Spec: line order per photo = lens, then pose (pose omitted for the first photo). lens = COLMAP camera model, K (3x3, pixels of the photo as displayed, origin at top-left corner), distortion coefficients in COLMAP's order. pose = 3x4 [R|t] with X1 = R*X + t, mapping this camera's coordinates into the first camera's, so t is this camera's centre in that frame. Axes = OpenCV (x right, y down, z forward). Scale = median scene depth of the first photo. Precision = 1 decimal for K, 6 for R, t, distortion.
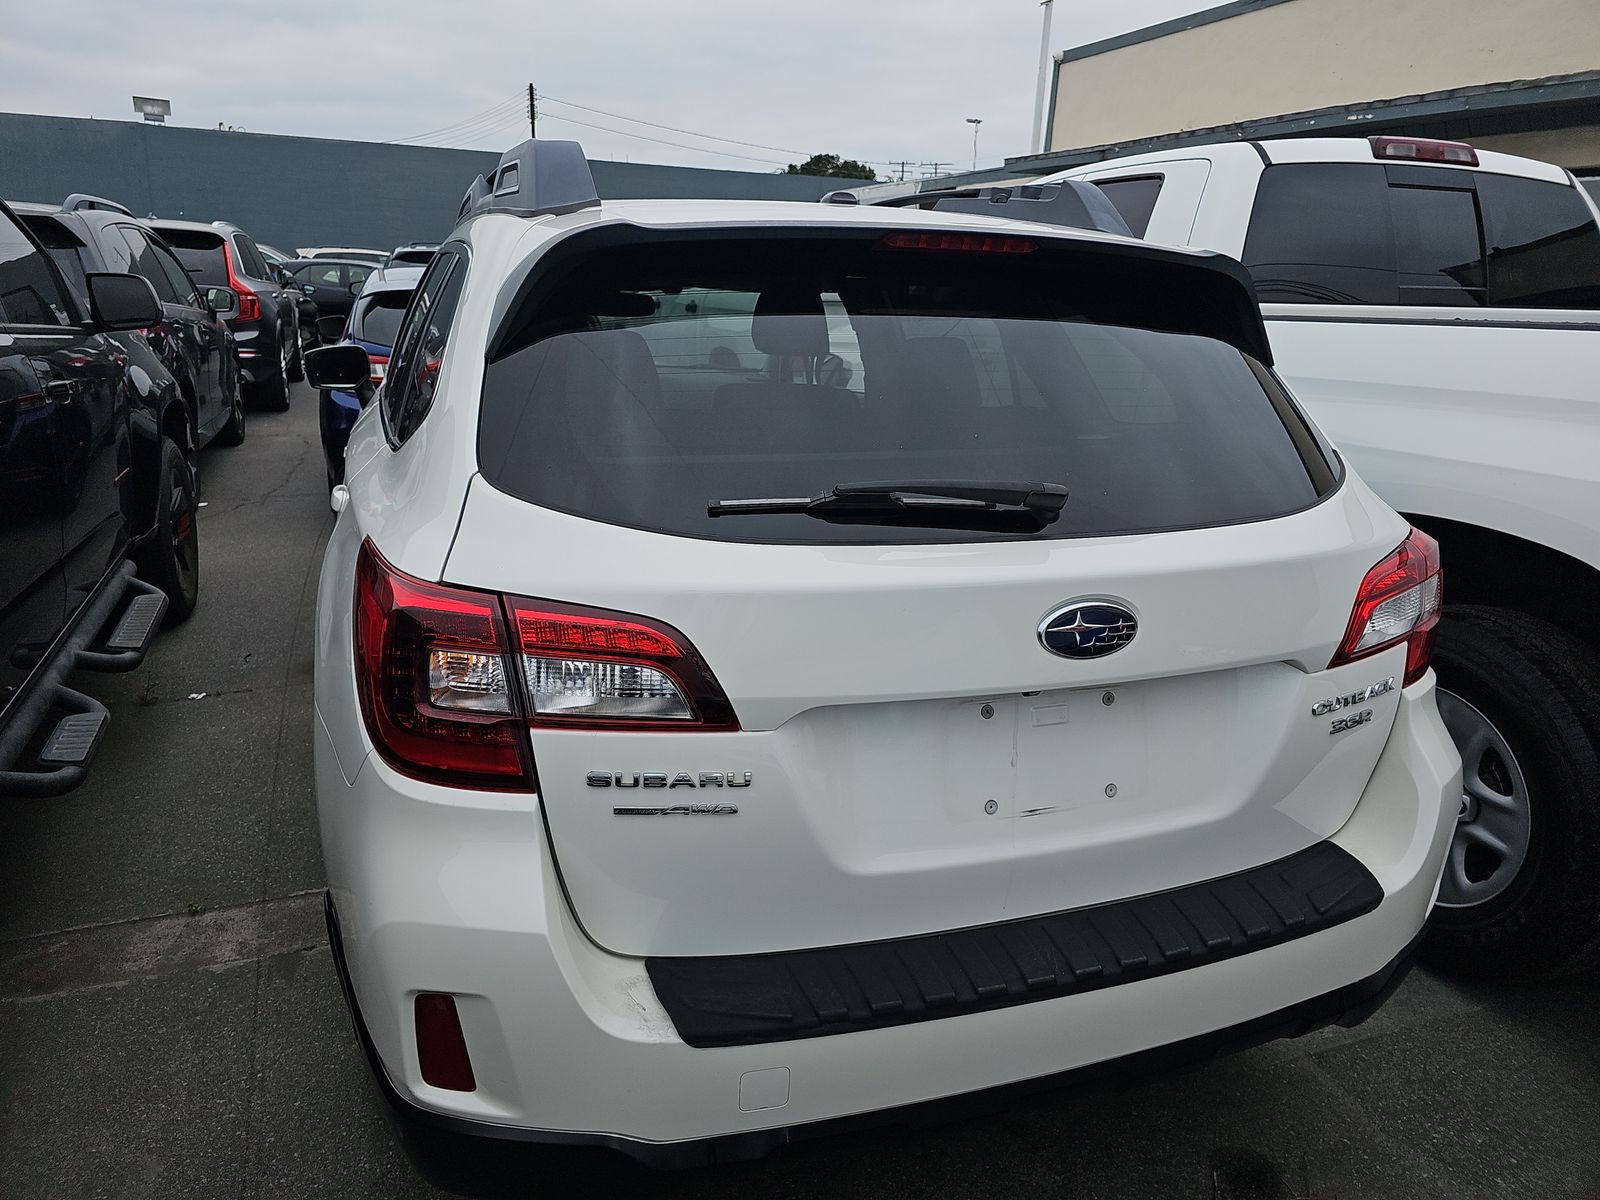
lens RADIAL K [[1172.0, 0, 793.2], [0, 1172.0, 606.9], [0, 0, 1]] dist [0.057751, -0.068330]
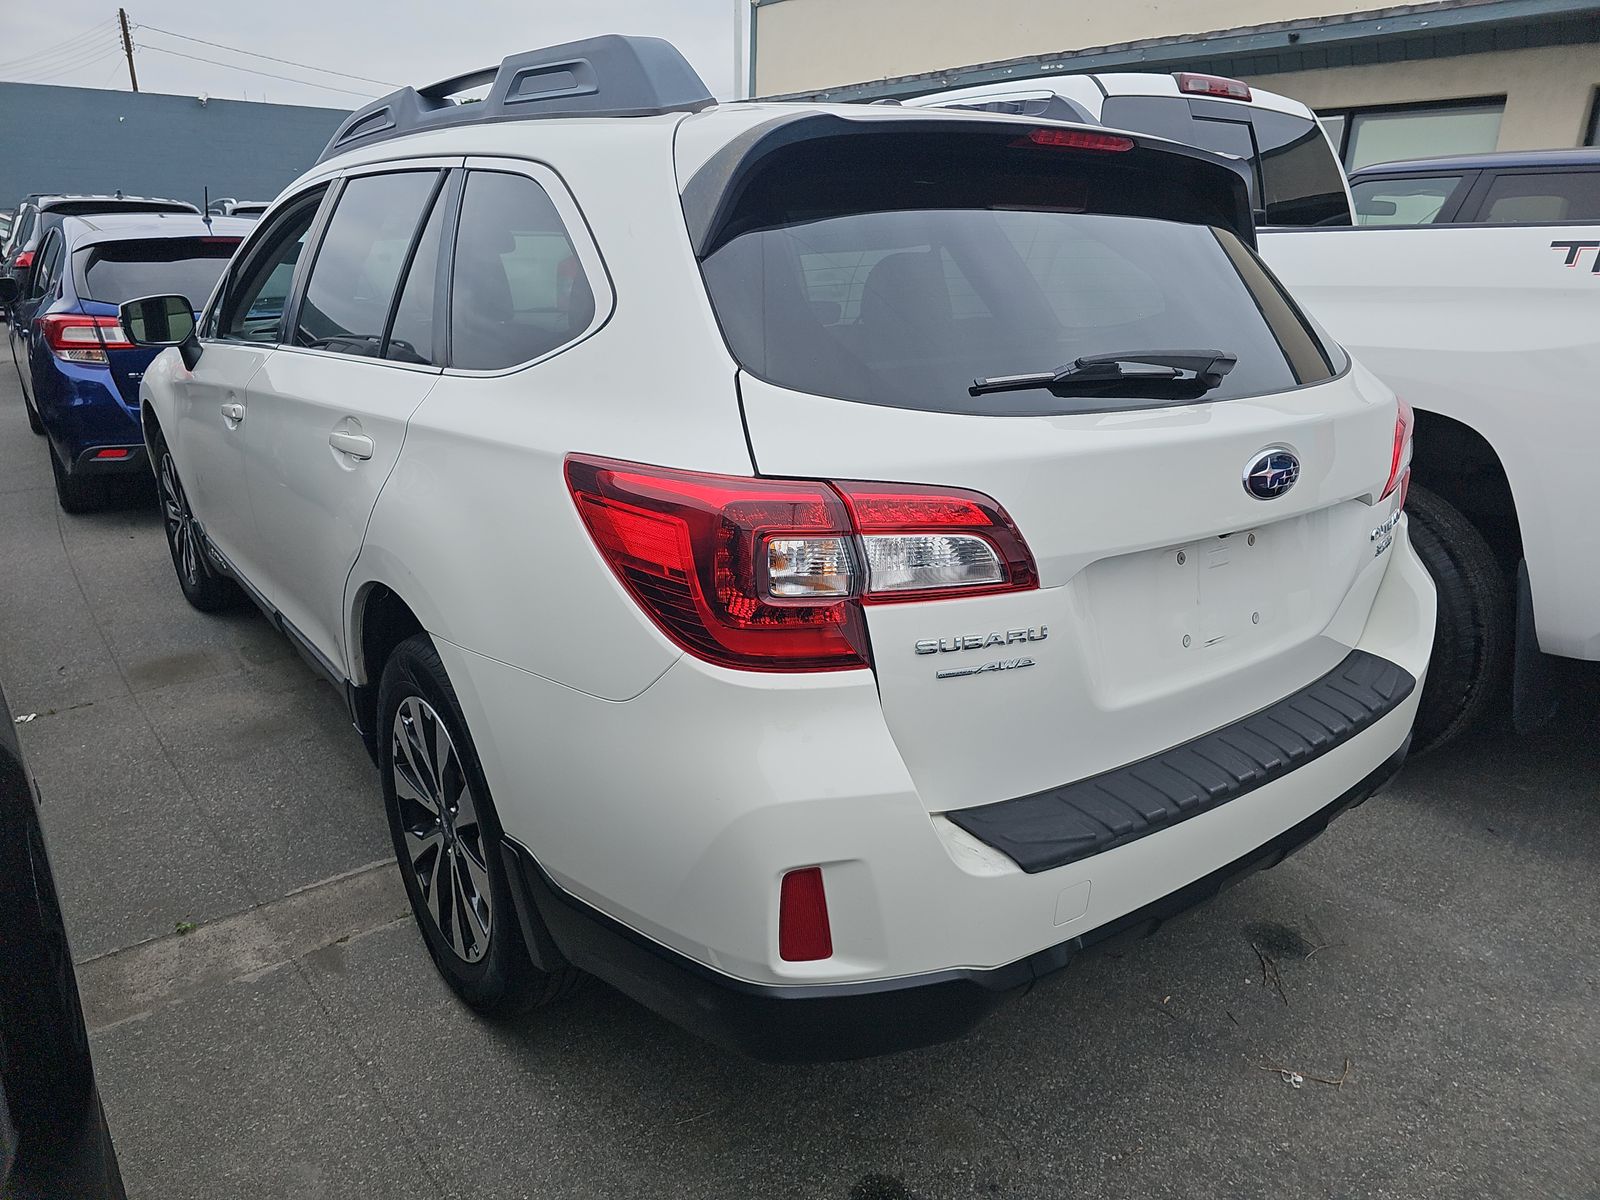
lens RADIAL K [[1167.6, 0, 799.3], [0, 1167.6, 667.3], [0, 0, 1]] dist [0.061964, -0.067508]
pose [[0.942553, -0.130300, 0.307595, -0.552488], [0.107488, 0.990120, 0.090052, 0.051539], [-0.316290, -0.051816, 0.947246, 0.026118]]
